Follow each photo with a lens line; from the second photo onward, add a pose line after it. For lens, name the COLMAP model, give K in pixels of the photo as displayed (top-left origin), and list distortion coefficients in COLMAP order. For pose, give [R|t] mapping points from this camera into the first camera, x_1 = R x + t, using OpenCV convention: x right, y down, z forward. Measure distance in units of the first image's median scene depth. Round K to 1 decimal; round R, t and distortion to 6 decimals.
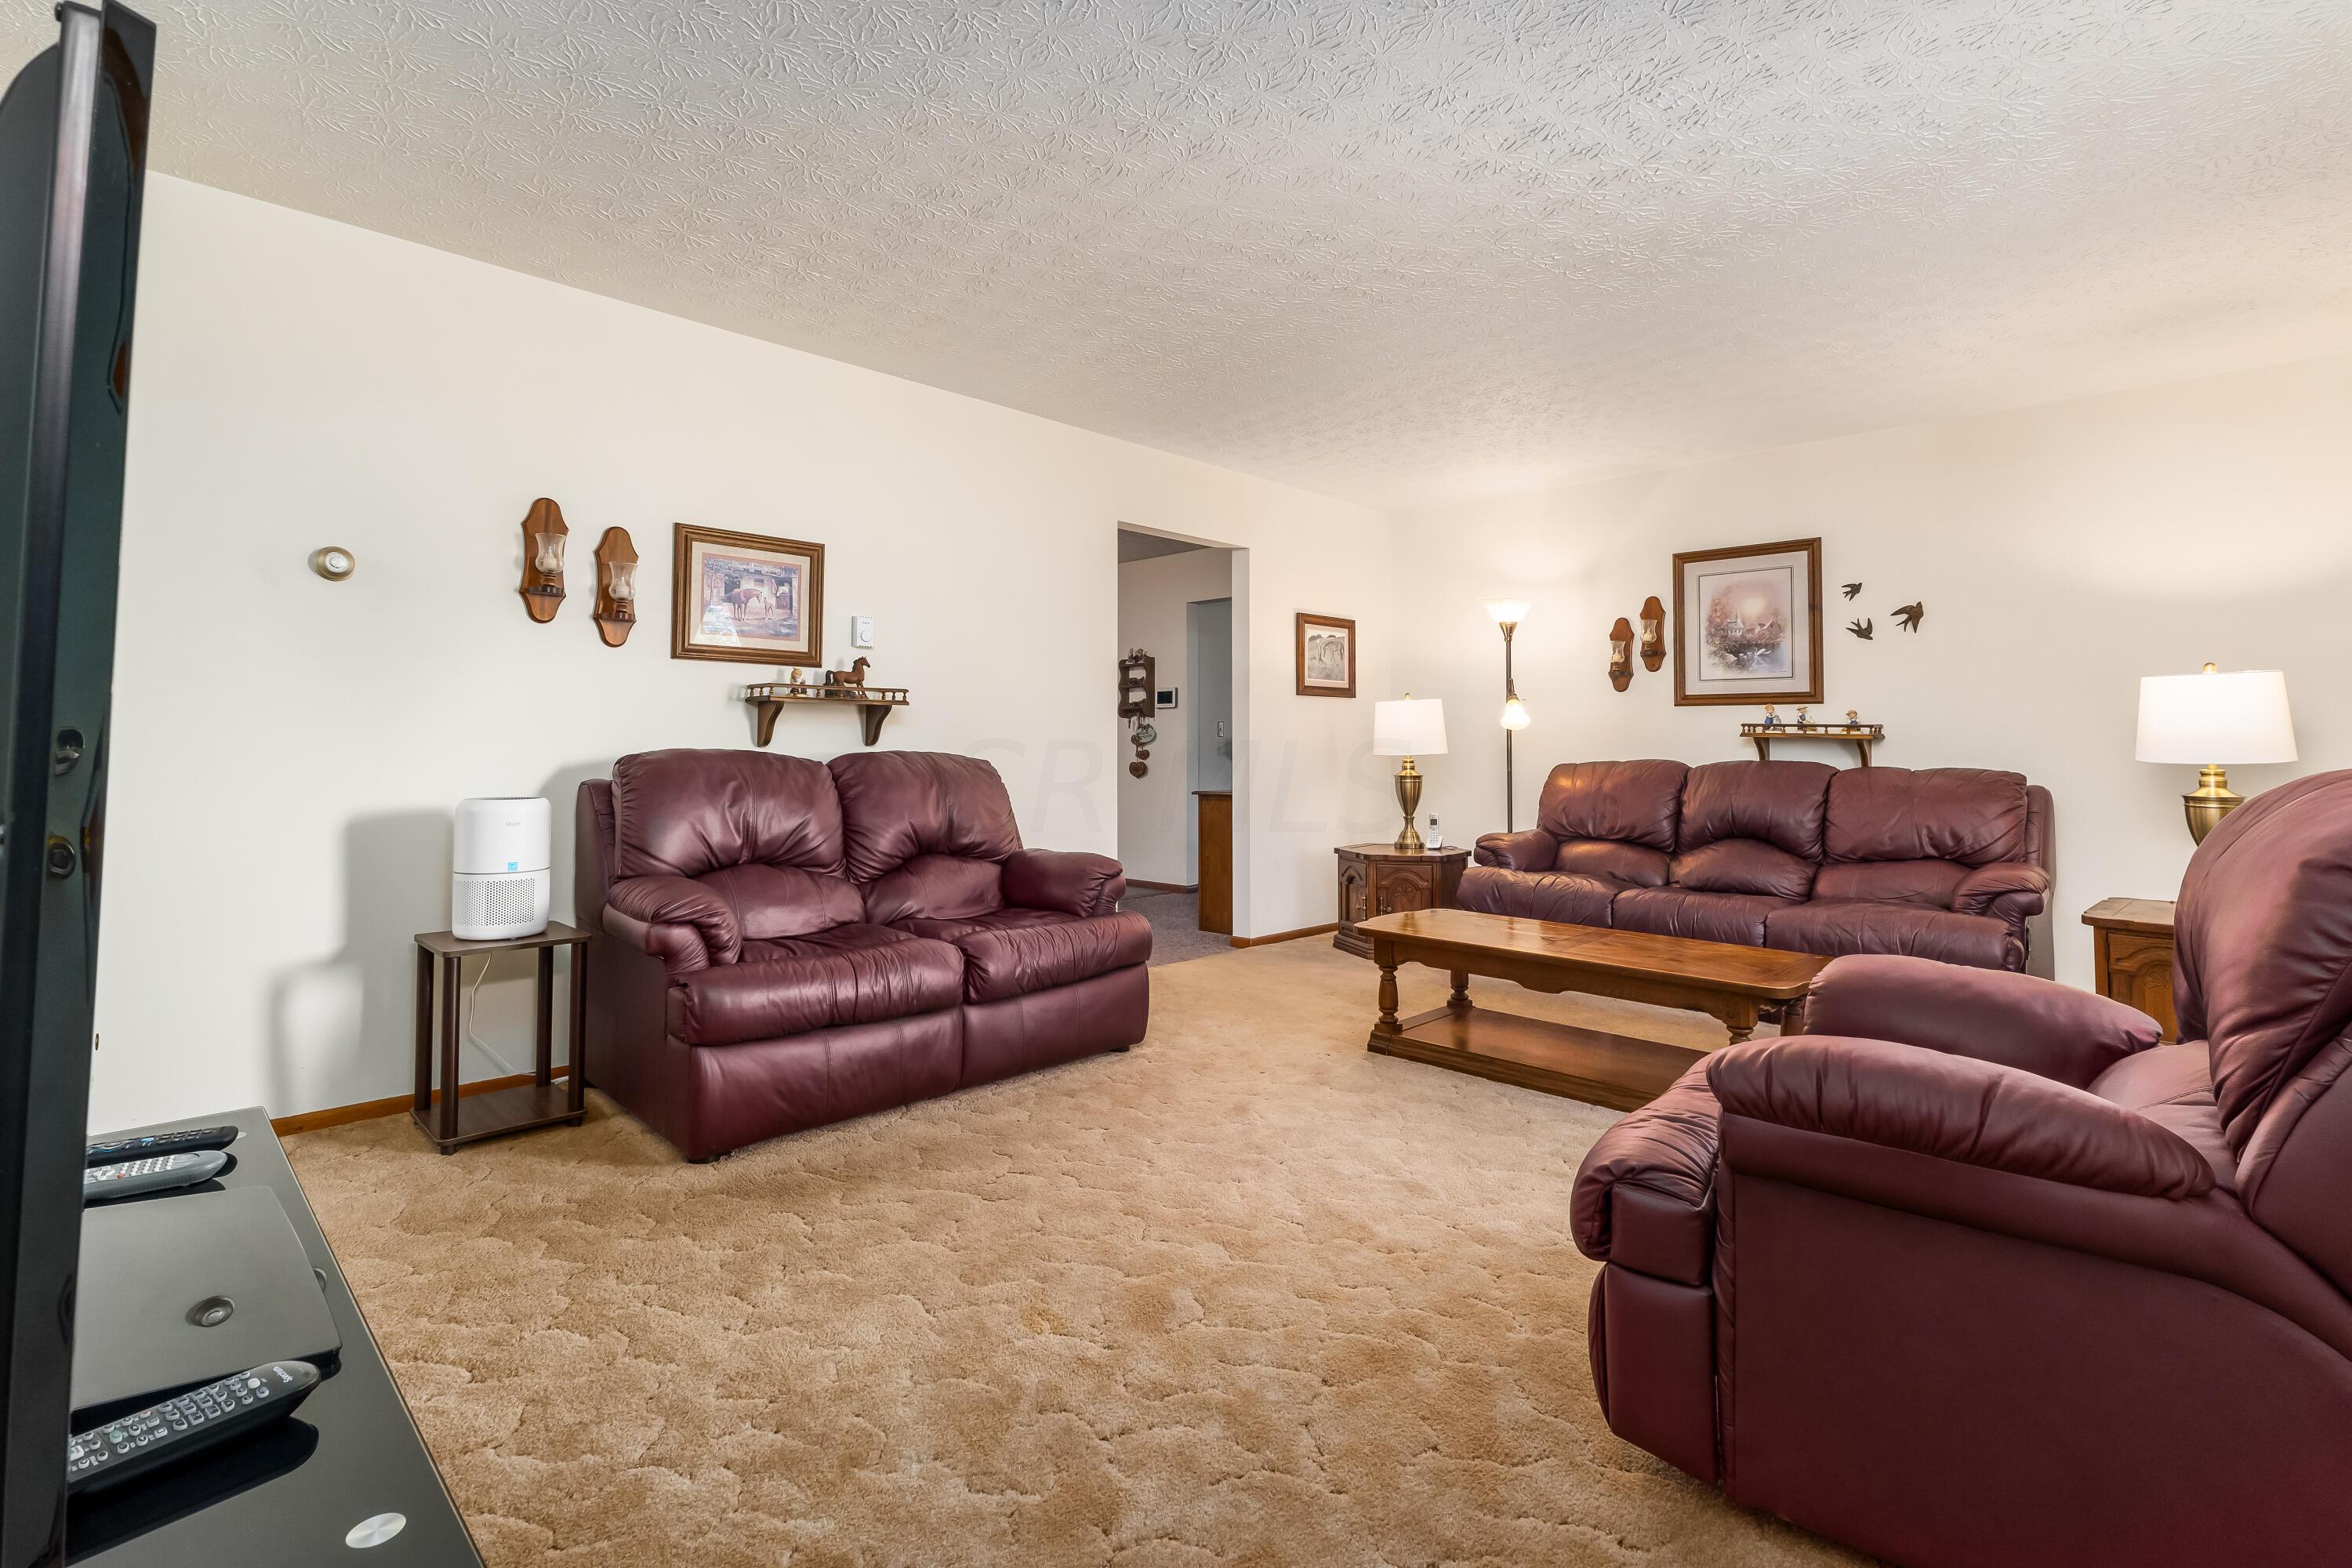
lens RADIAL K [[1041.1, 0, 1162.8], [0, 1041.1, 741.9], [0, 0, 1]] dist [-0.013526, -0.000342]
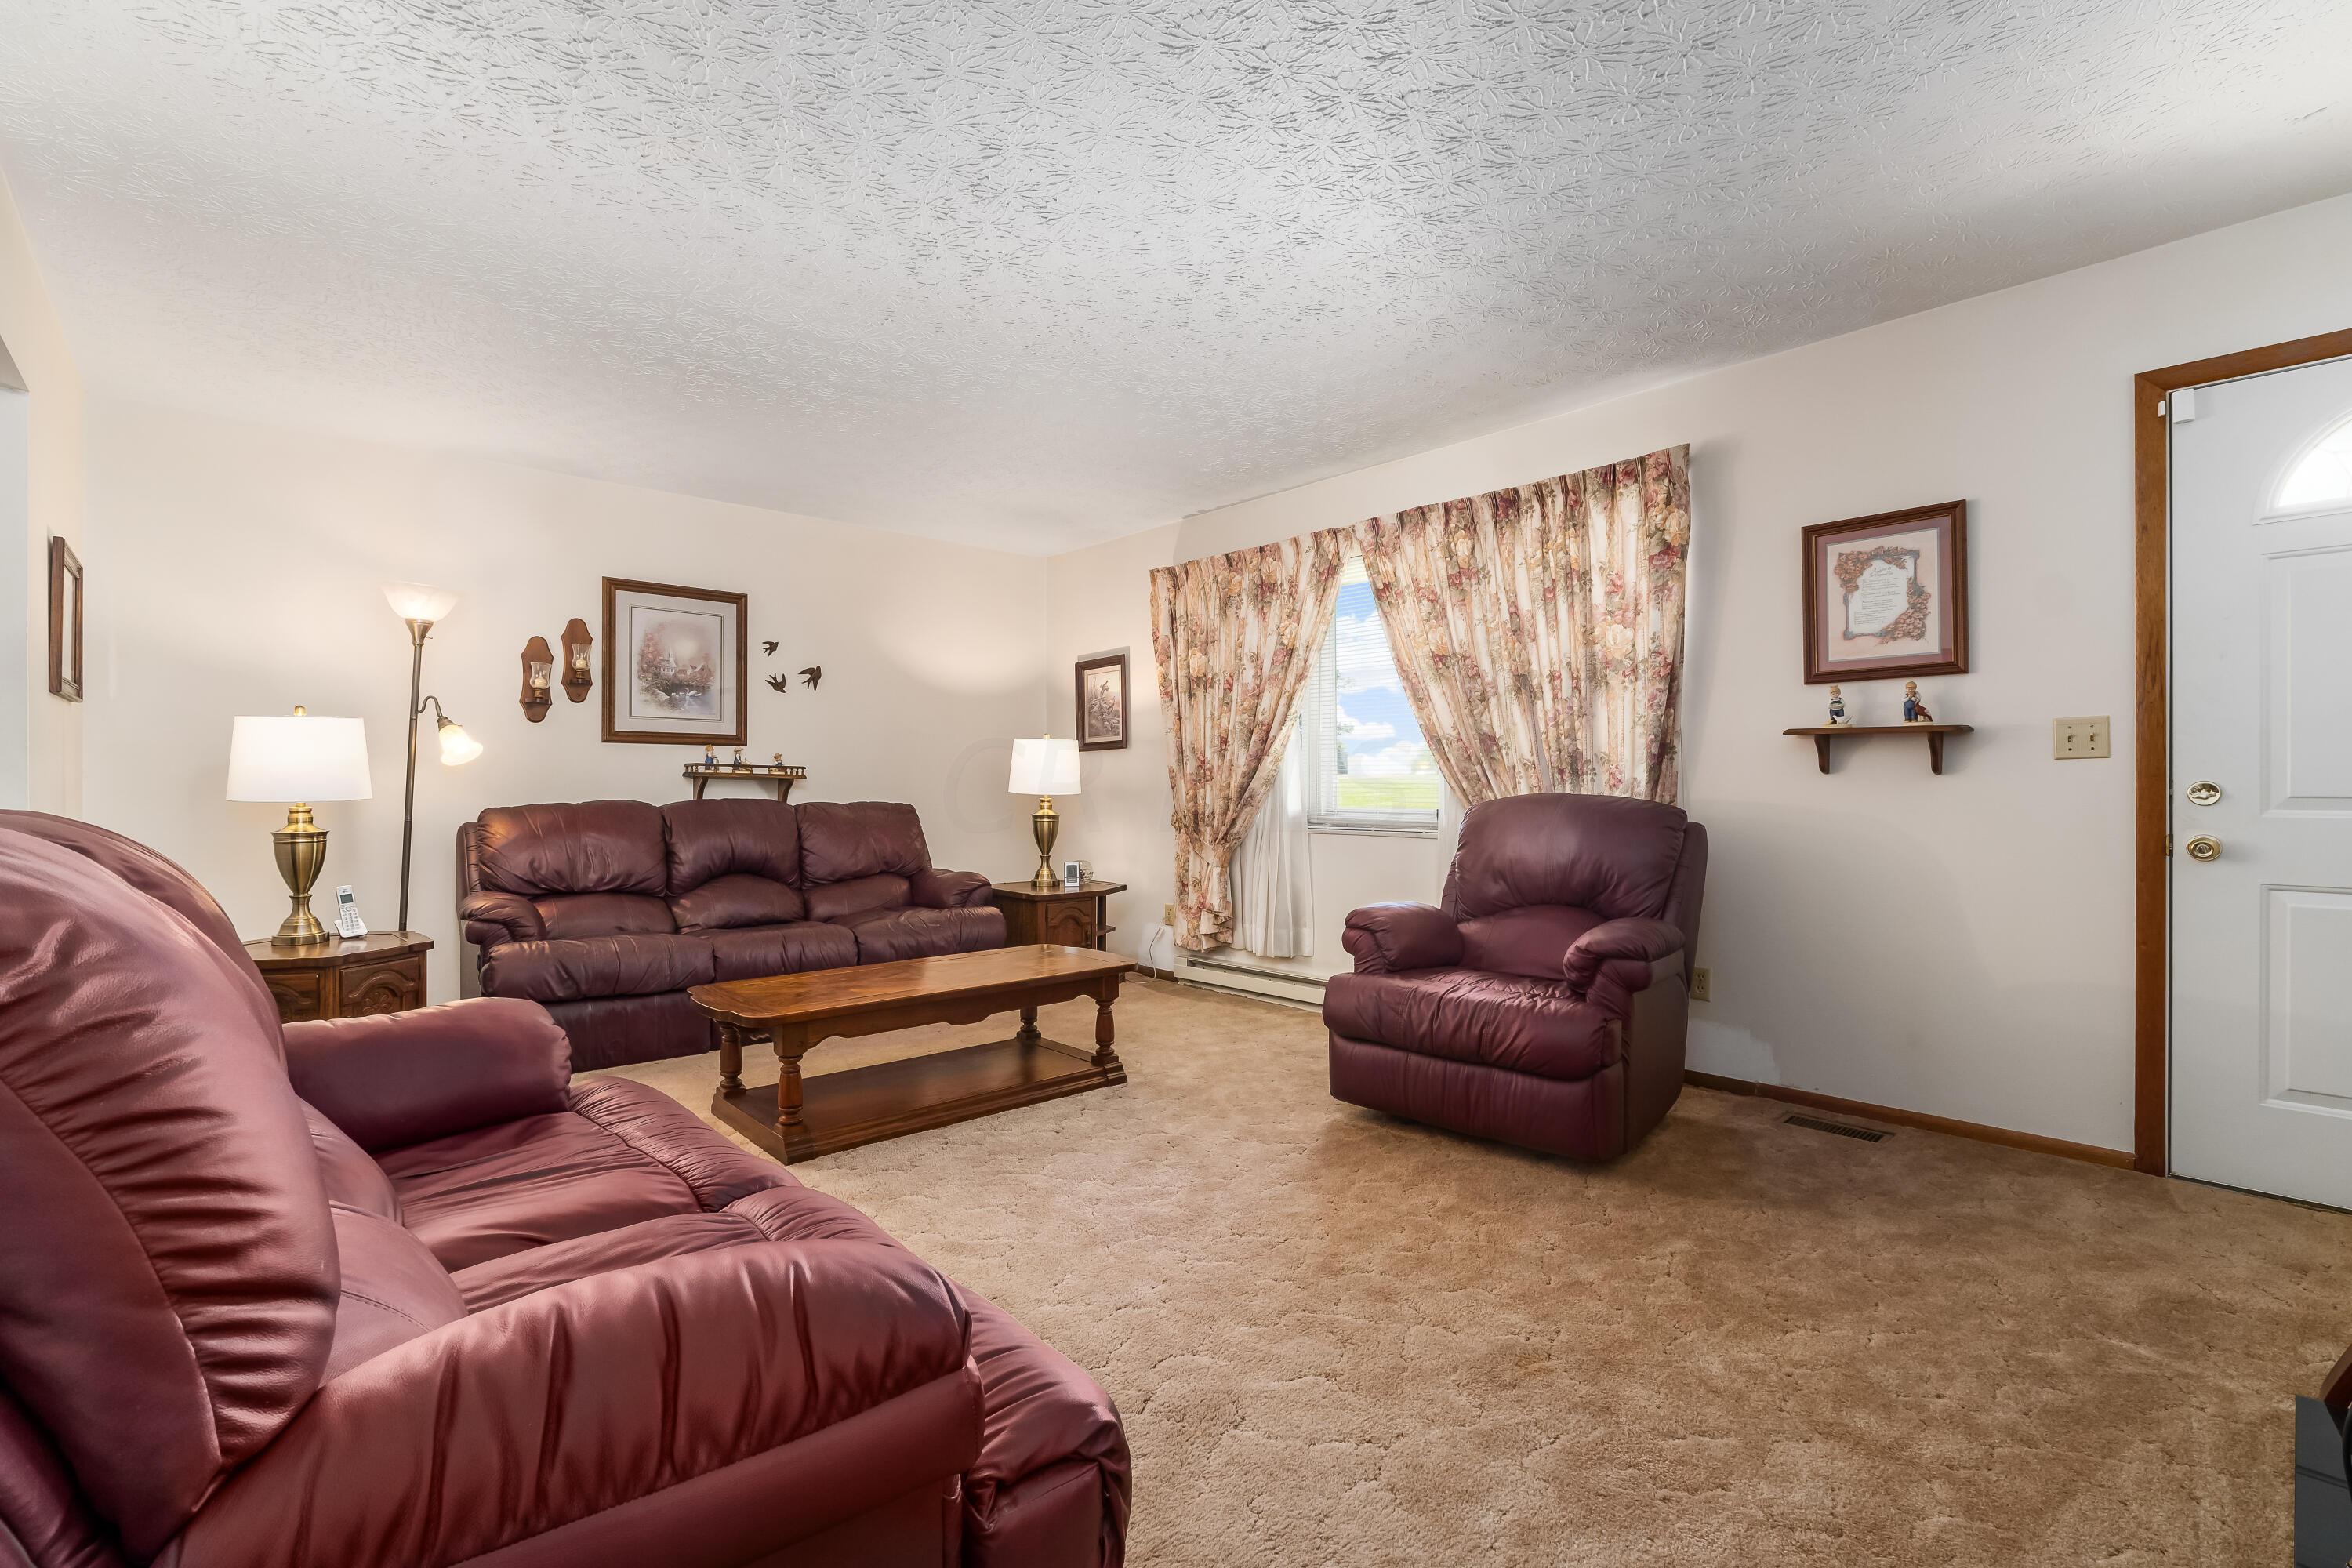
lens RADIAL K [[1041.1, 0, 1181.4], [0, 1041.1, 783.2], [0, 0, 1]] dist [-0.013526, -0.000342]
pose [[0.048966, -0.001466, 0.998799, -0.427618], [-0.000342, 0.999999, 0.001484, 0.000523], [-0.998800, -0.000414, 0.048965, 0.471283]]
